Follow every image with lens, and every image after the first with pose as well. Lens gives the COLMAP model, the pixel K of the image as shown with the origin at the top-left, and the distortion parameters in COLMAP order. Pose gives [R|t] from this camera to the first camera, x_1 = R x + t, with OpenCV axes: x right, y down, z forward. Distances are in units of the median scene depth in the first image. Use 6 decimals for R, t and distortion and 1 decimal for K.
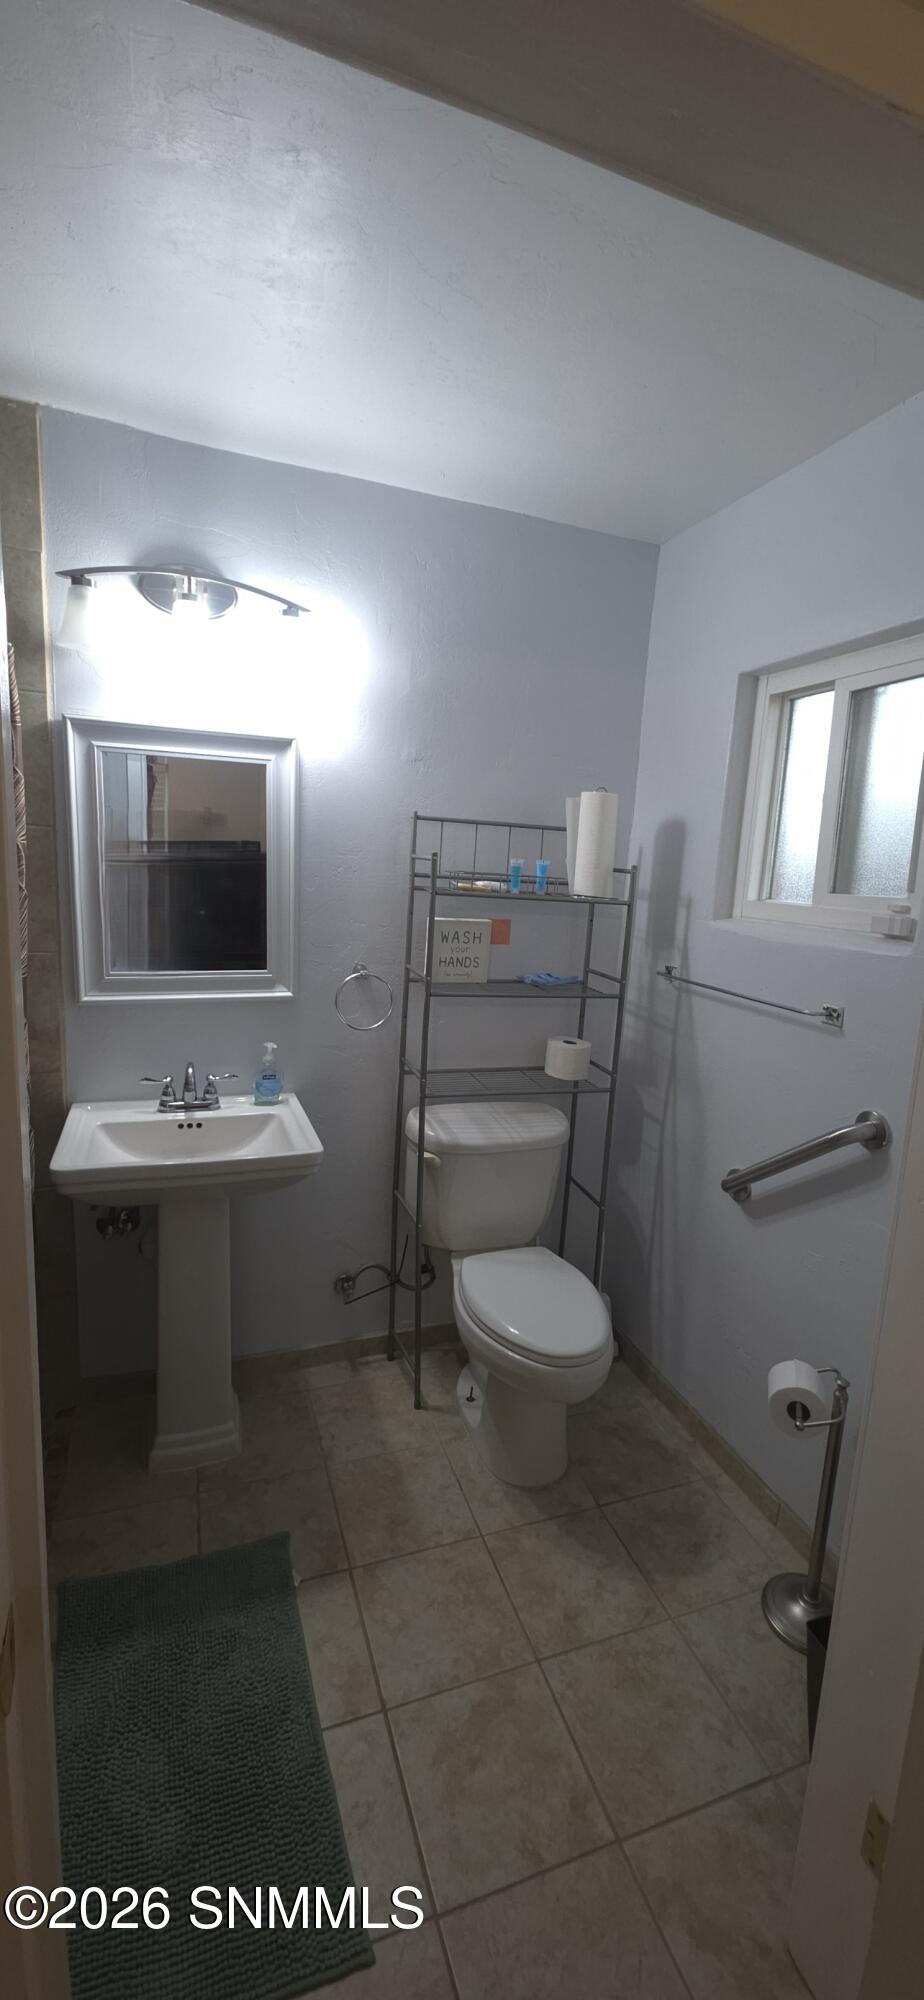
lens RADIAL K [[799.9, 0, 472.1], [0, 799.9, 994.9], [0, 0, 1]] dist [0.019102, -0.008632]
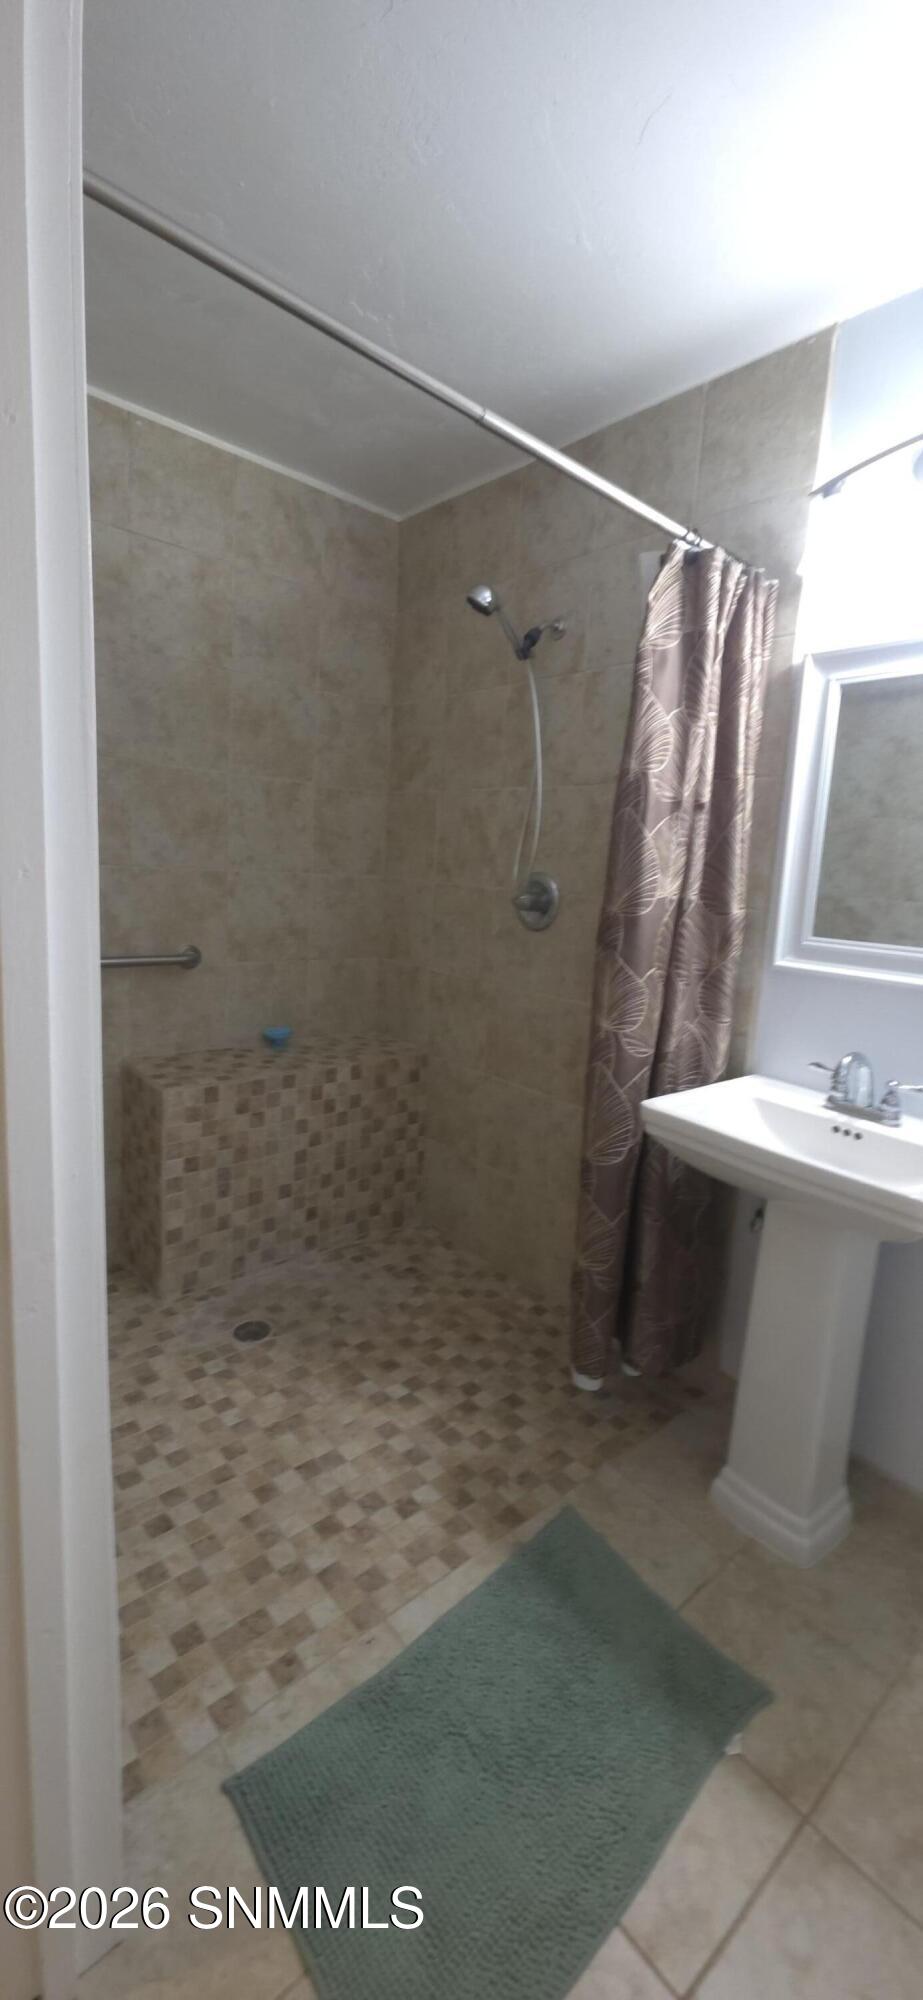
lens RADIAL K [[799.9, 0, 471.6], [0, 799.9, 994.9], [0, 0, 1]] dist [0.019102, -0.008632]
pose [[0.359777, 0.122063, -0.925019, 0.248320], [-0.201618, 0.978153, 0.050657, 0.065436], [0.910994, 0.168276, 0.376528, 0.343870]]
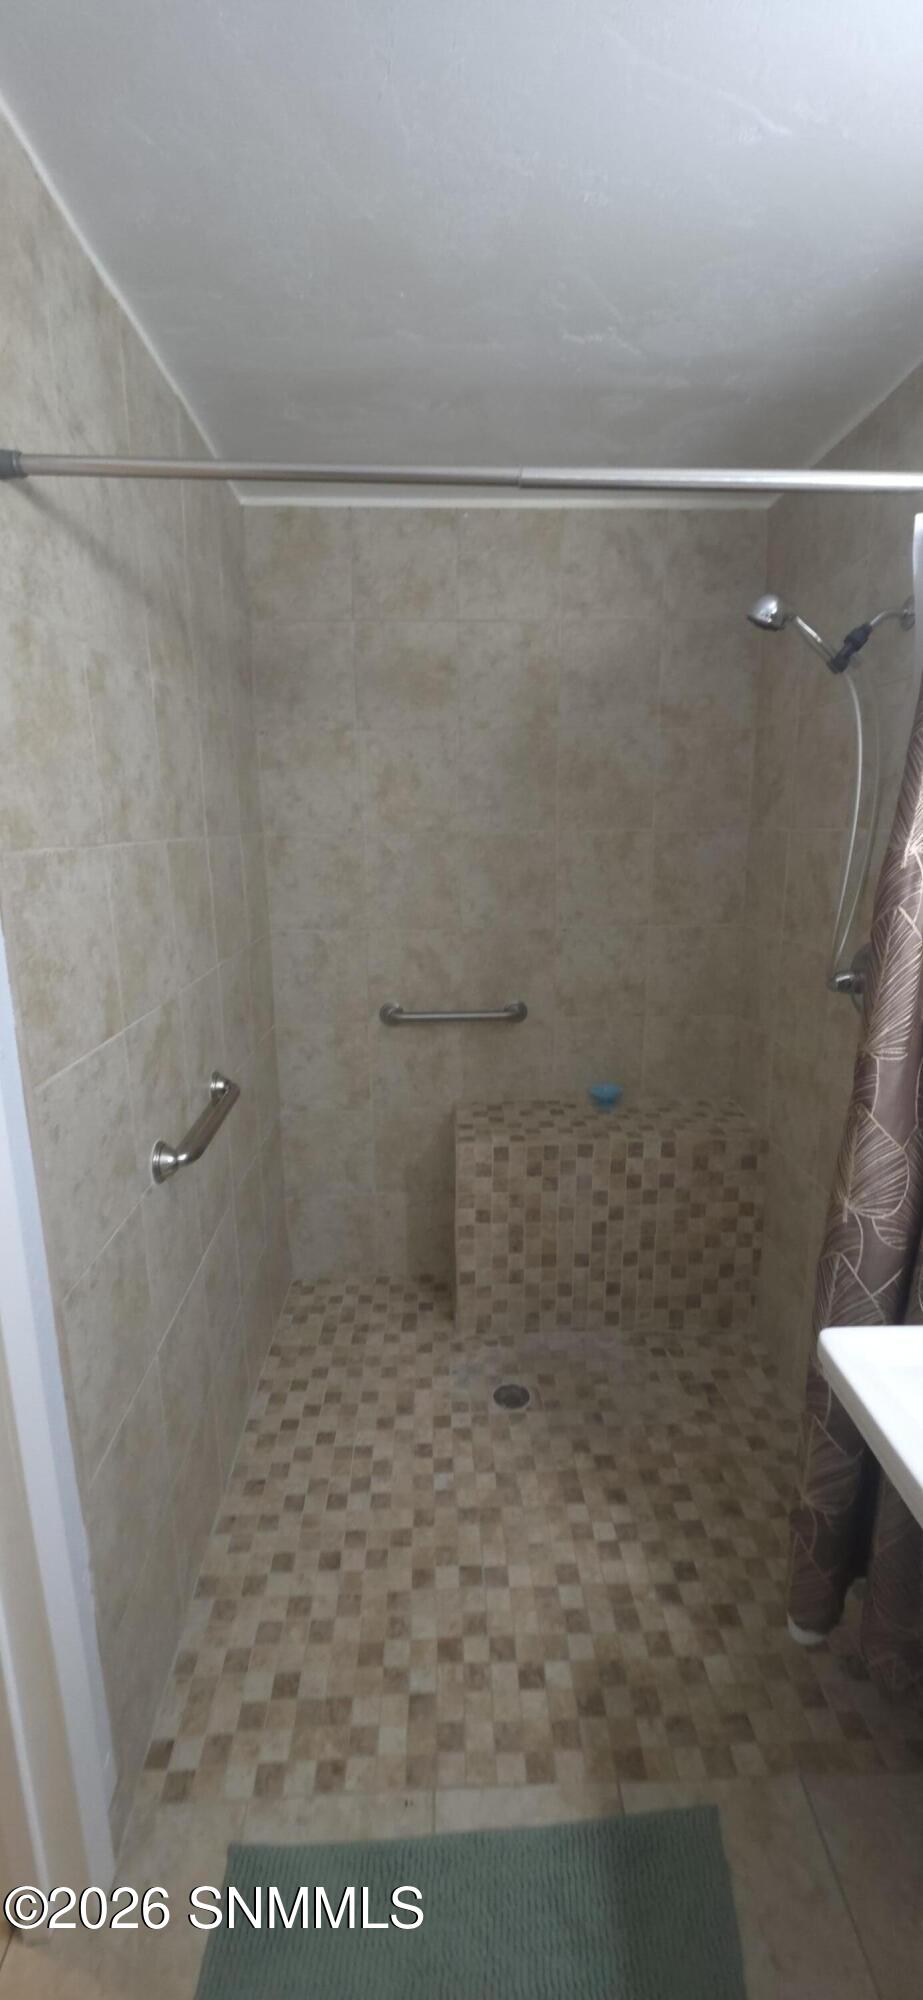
lens RADIAL K [[799.9, 0, 471.6], [0, 799.9, 994.9], [0, 0, 1]] dist [0.019102, -0.008632]
pose [[-0.316074, 0.149053, -0.936953, 0.155596], [-0.171499, 0.962336, 0.210944, -0.130182], [0.933105, 0.227360, -0.278607, 0.696874]]
